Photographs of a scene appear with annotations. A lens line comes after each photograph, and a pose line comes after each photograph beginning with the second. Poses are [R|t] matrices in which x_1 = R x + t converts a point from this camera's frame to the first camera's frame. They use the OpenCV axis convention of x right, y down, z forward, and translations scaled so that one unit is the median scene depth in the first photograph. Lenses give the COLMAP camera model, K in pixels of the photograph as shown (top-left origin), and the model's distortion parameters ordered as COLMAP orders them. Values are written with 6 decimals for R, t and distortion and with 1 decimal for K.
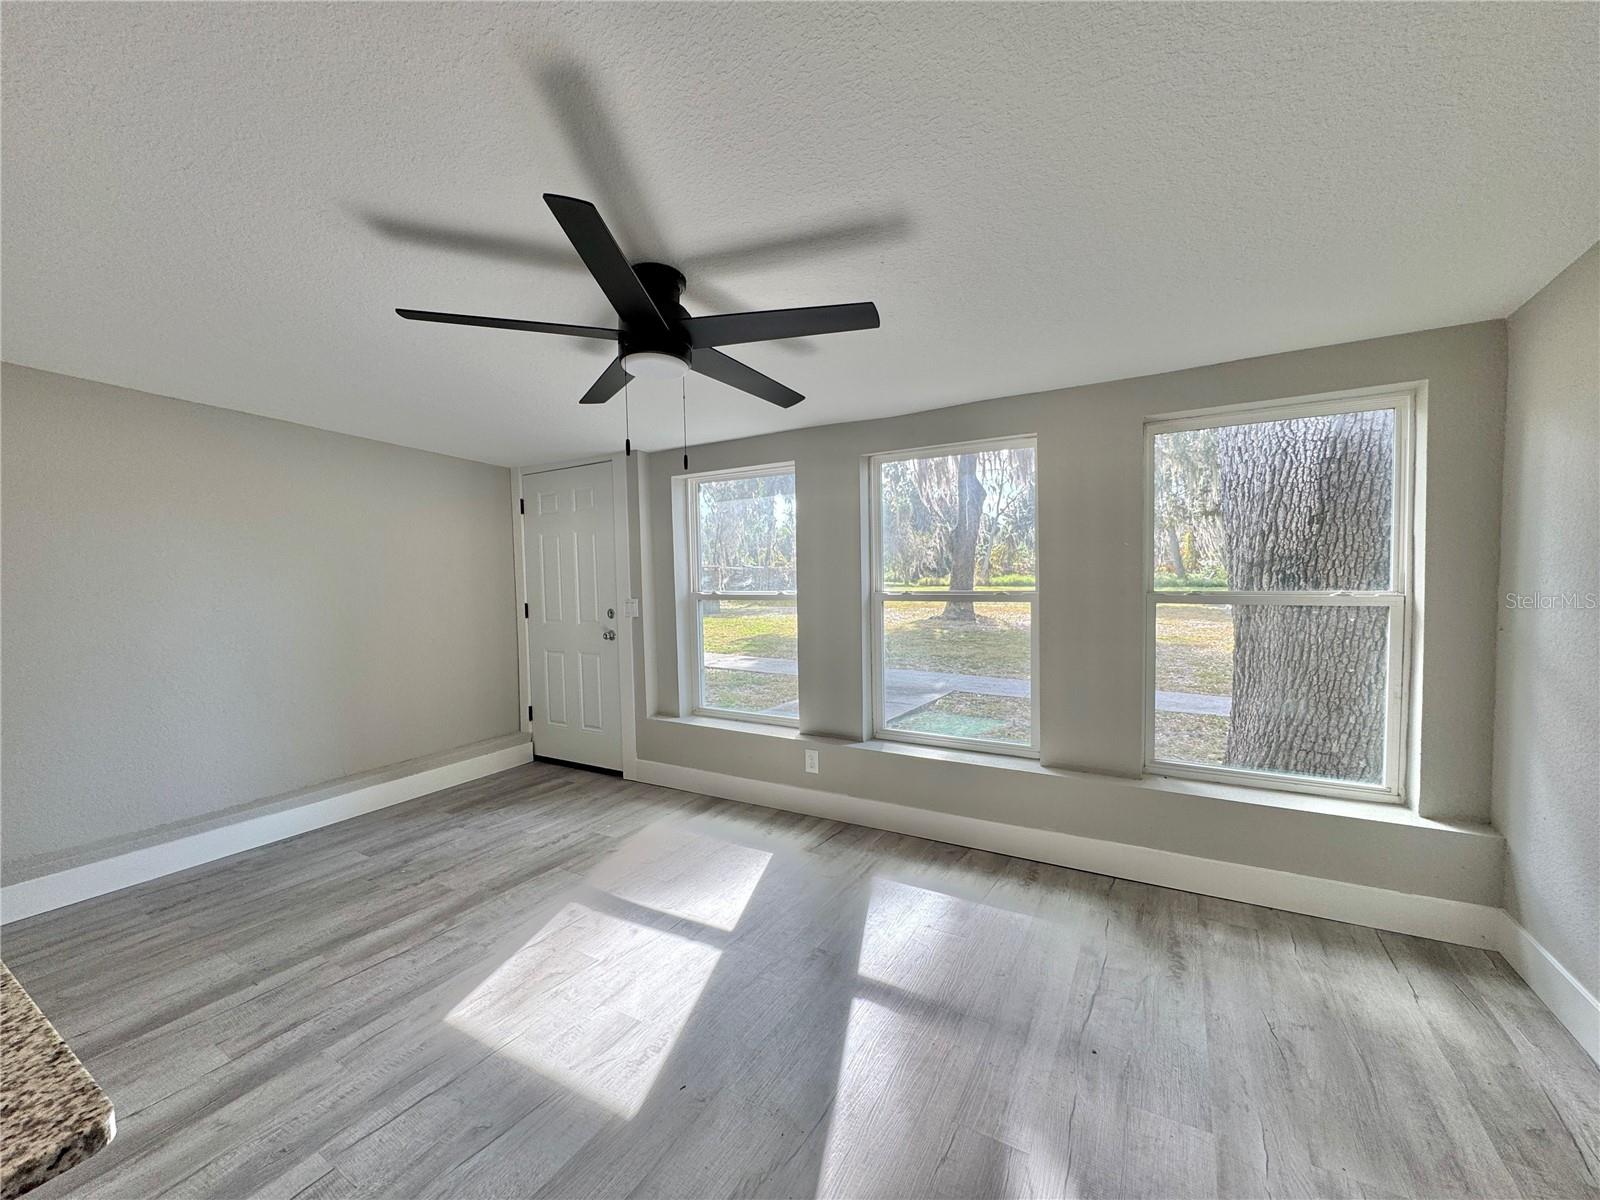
lens RADIAL K [[635.6, 0, 799.4], [0, 635.6, 600.4], [0, 0, 1]] dist [-0.002408, 0.000546]
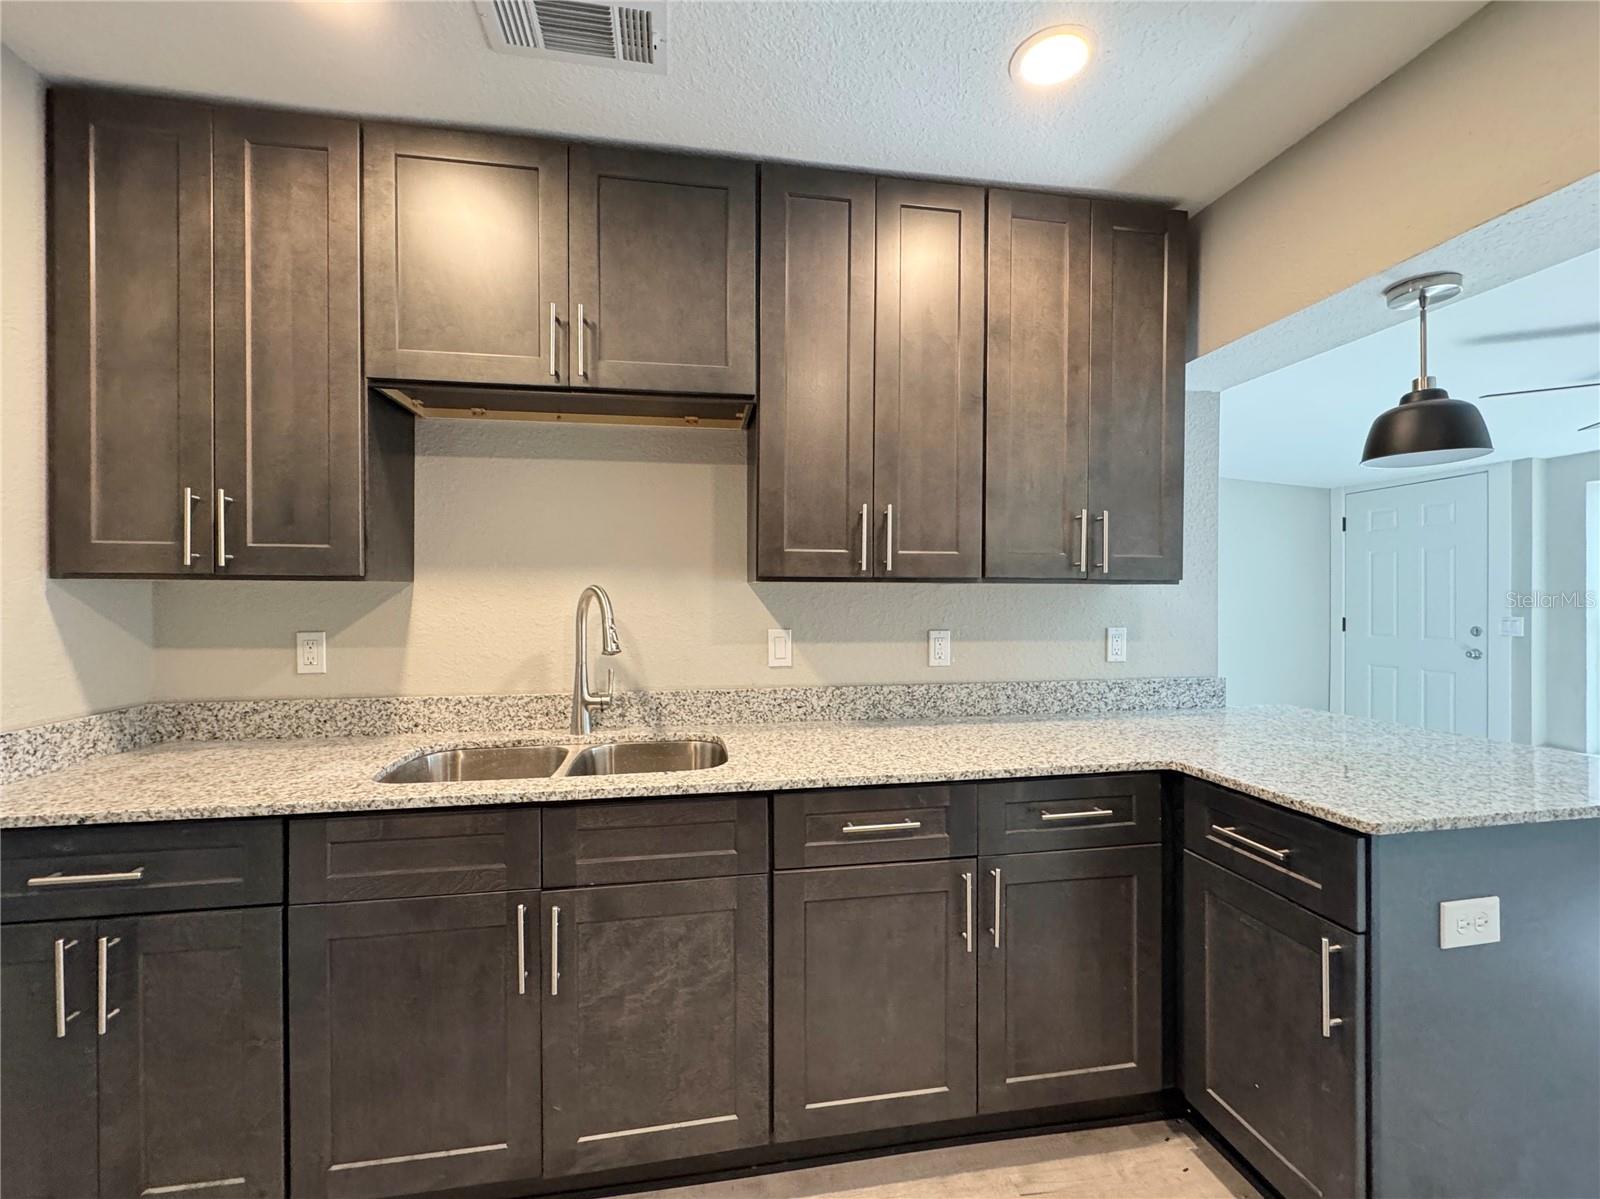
lens RADIAL K [[678.1, 0, 800.0], [0, 678.1, 599.5], [0, 0, 1]] dist [-0.001050, -0.000078]
pose [[0.649733, 0.025693, -0.759728, -0.311698], [-0.048870, 0.998773, -0.008018, 0.051857], [0.758590, 0.042337, 0.650192, -0.731514]]
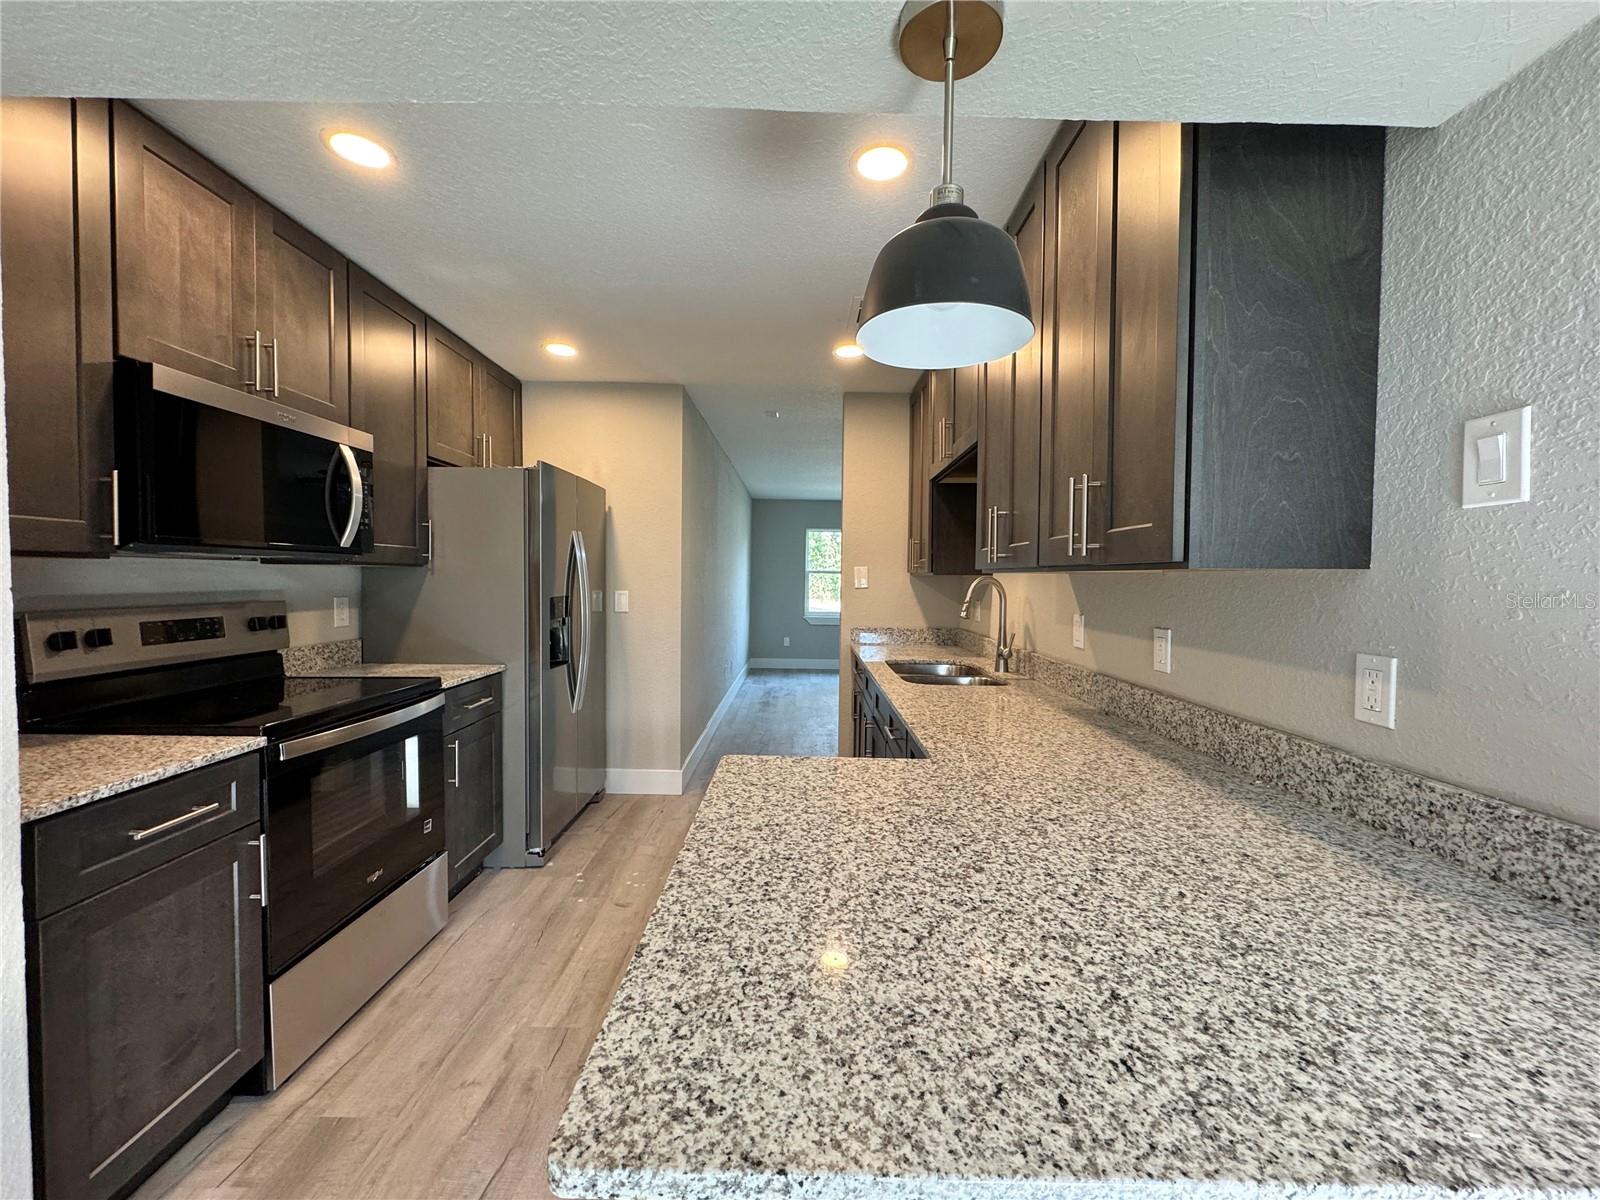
lens RADIAL K [[635.6, 0, 799.4], [0, 635.6, 600.4], [0, 0, 1]] dist [-0.002408, 0.000546]
pose [[-0.862733, 0.027669, -0.504901, -0.187428], [-0.017515, 0.996267, 0.084524, -0.003417], [0.505356, 0.081765, -0.859029, 0.358324]]
